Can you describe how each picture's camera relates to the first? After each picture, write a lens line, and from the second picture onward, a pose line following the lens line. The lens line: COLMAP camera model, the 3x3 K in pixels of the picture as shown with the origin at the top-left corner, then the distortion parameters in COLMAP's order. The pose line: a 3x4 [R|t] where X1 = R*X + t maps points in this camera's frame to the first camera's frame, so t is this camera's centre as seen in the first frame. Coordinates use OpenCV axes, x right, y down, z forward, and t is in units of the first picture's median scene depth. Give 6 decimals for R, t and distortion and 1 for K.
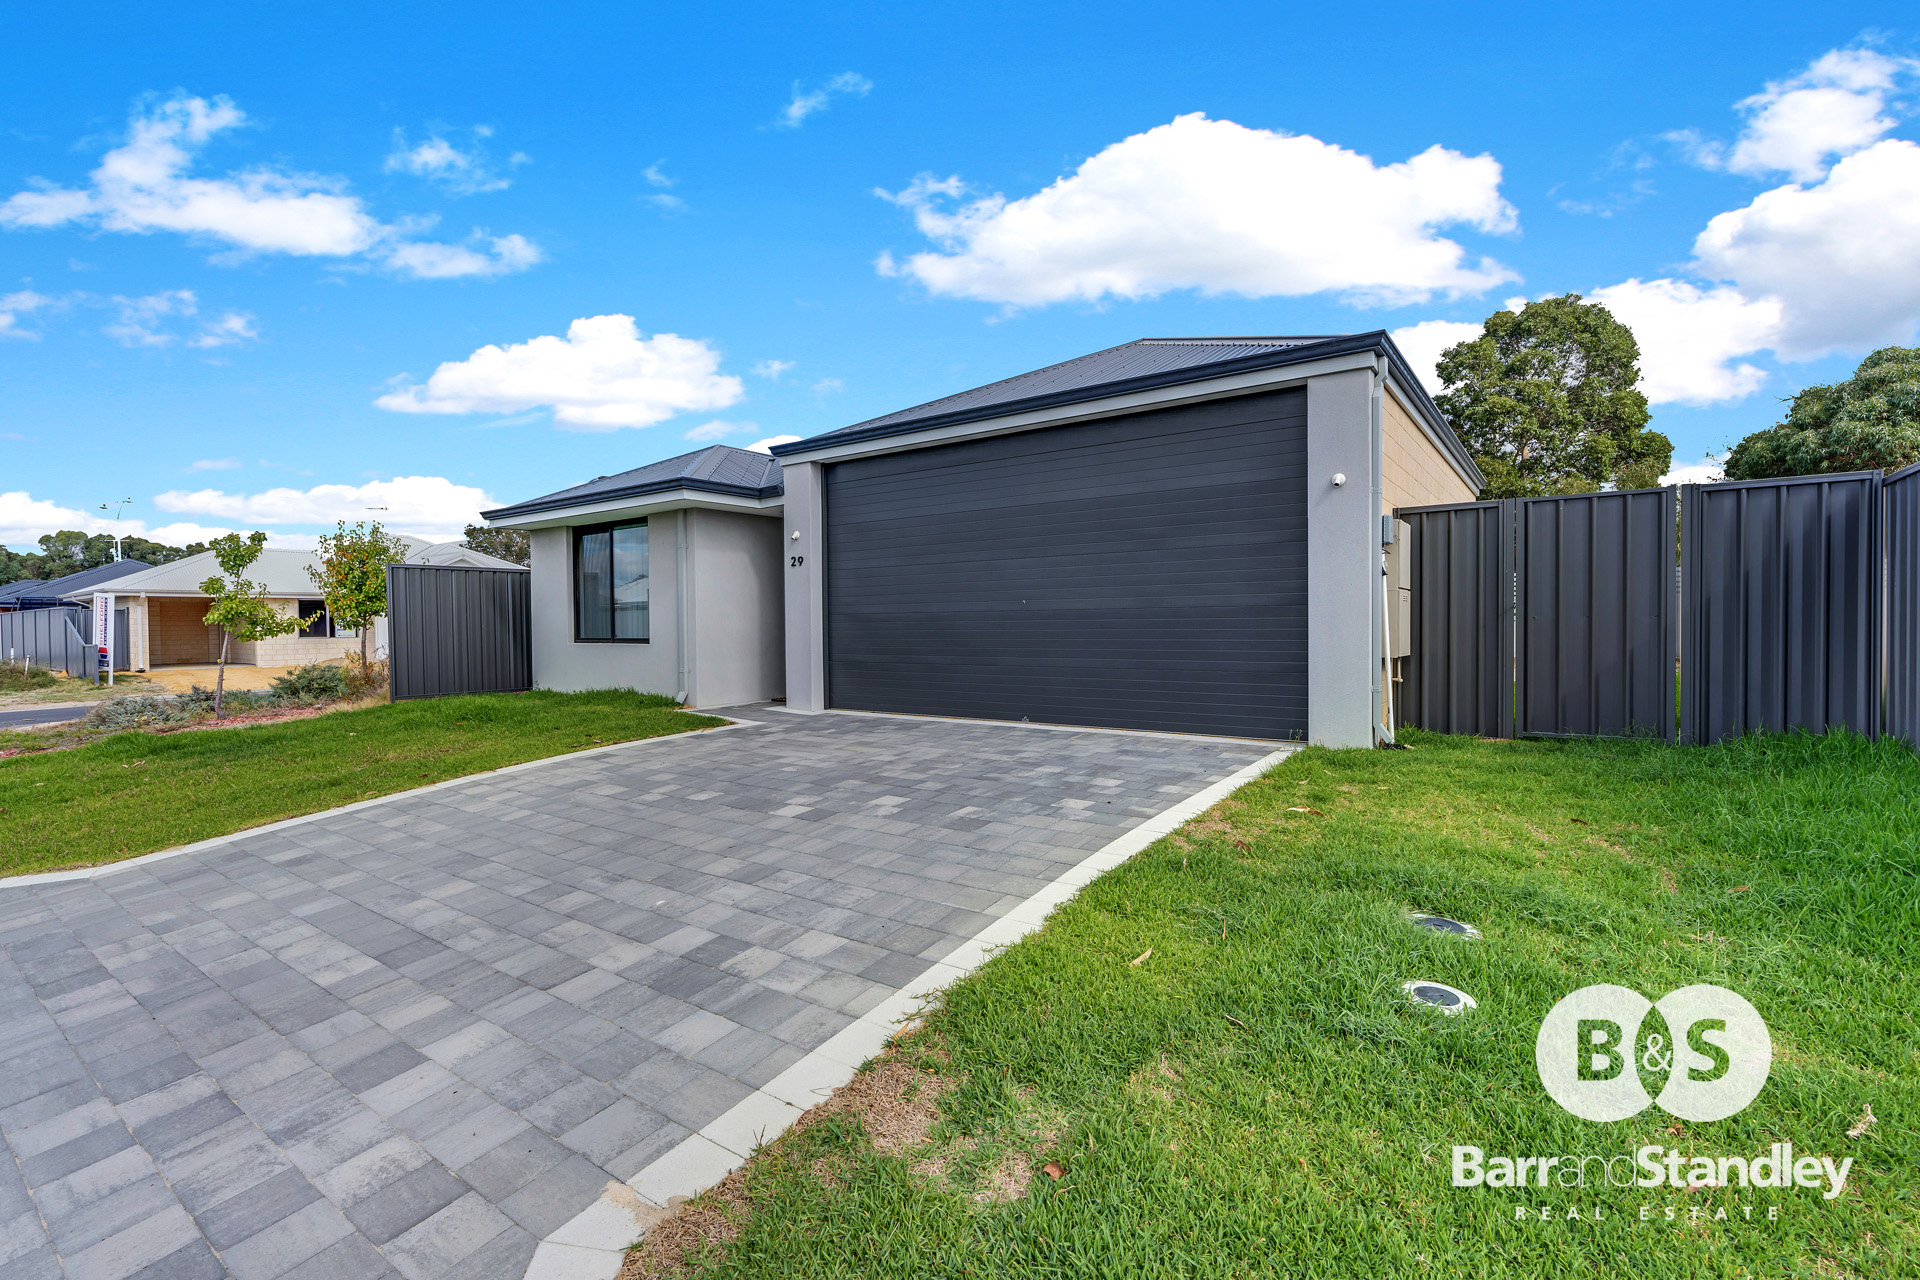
lens RADIAL K [[872.0, 0, 965.5], [0, 872.0, 654.0], [0, 0, 1]] dist [-0.004902, -0.000365]
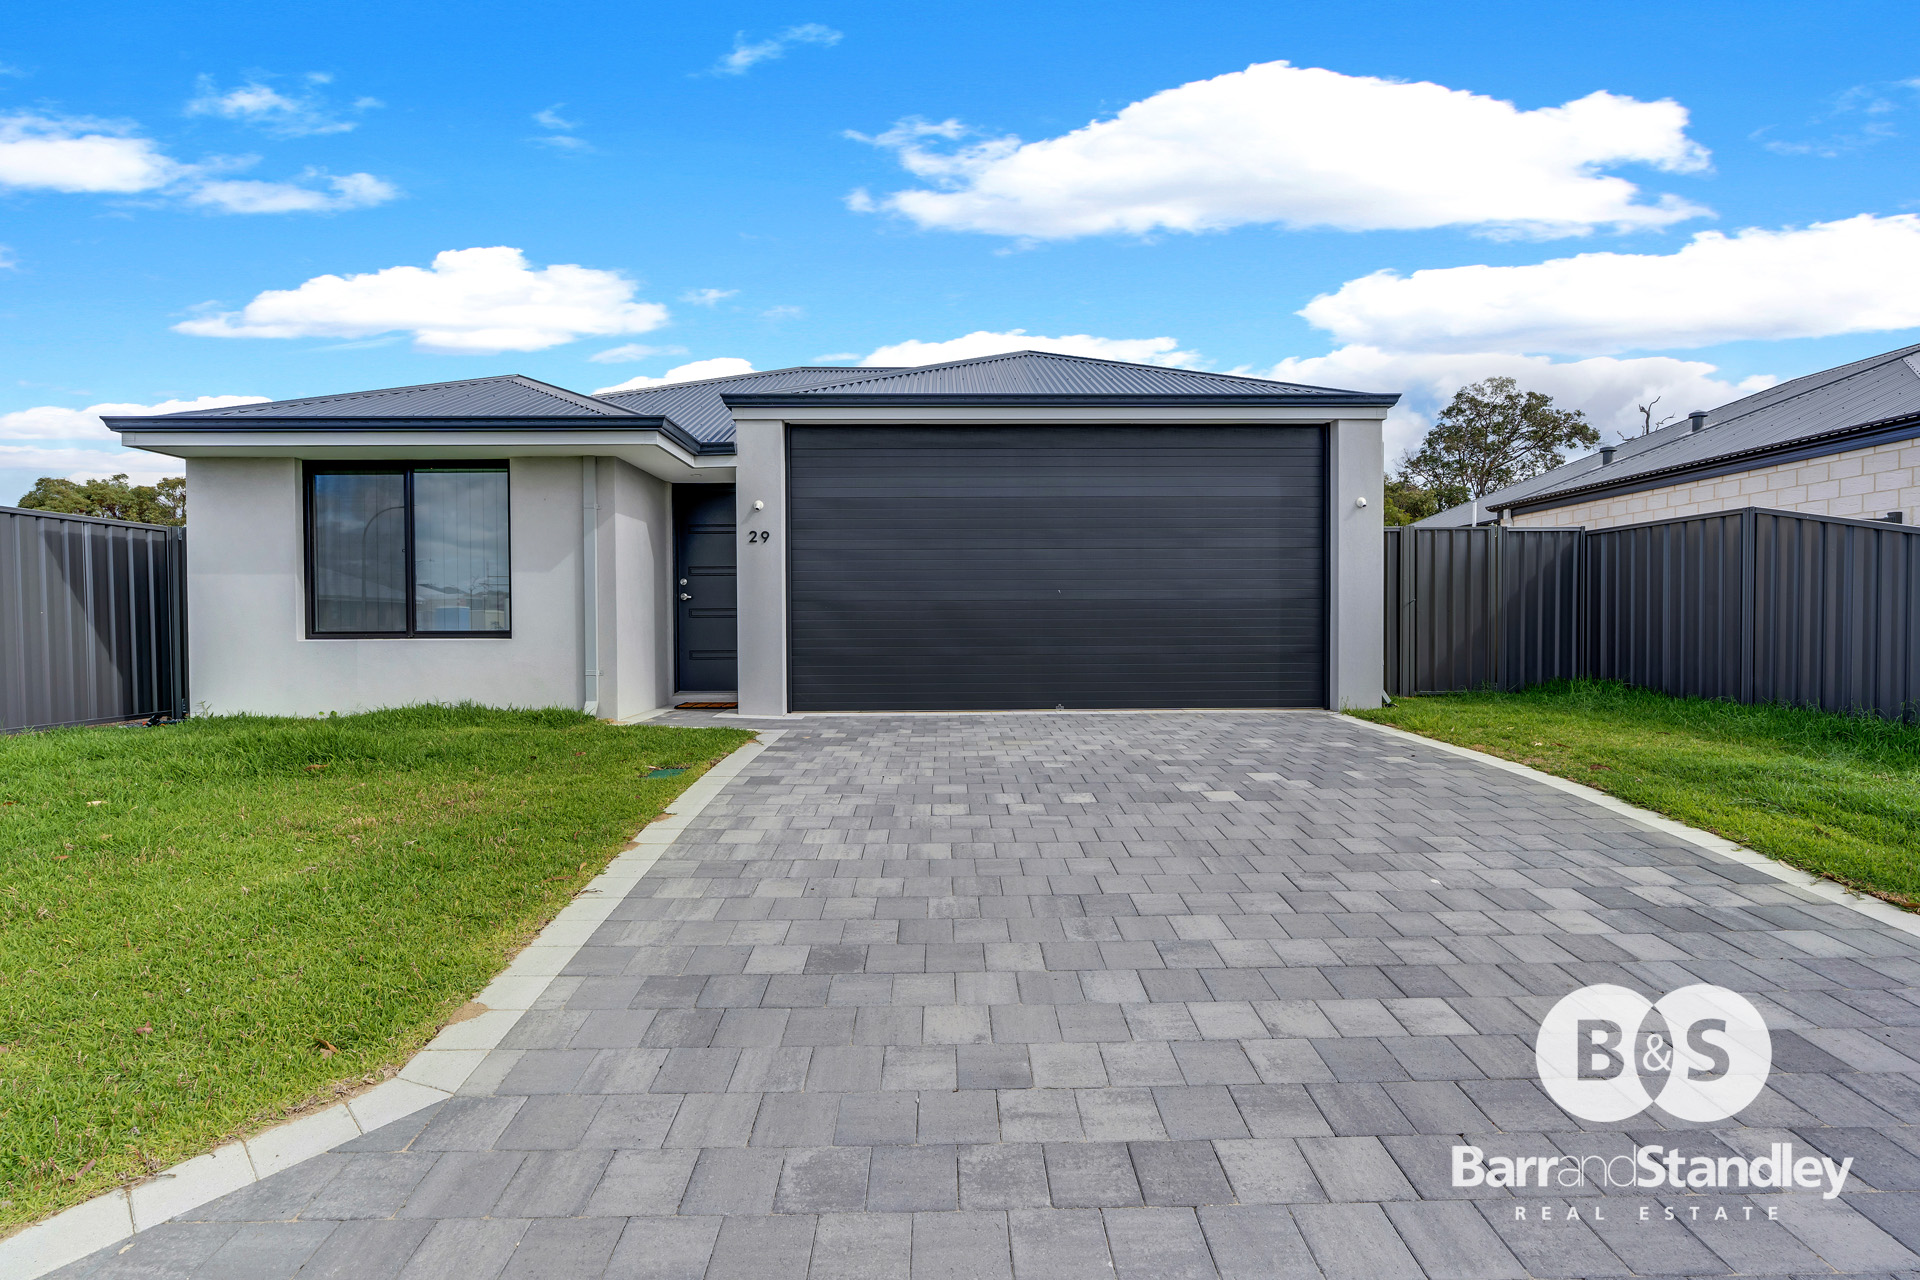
lens RADIAL K [[872.0, 0, 956.7], [0, 872.0, 642.0], [0, 0, 1]] dist [-0.004902, -0.000365]
pose [[0.792043, -0.005753, 0.610438, -0.606957], [0.019000, 0.999703, -0.015232, 0.011717], [-0.610169, 0.023663, 0.791918, 0.249663]]
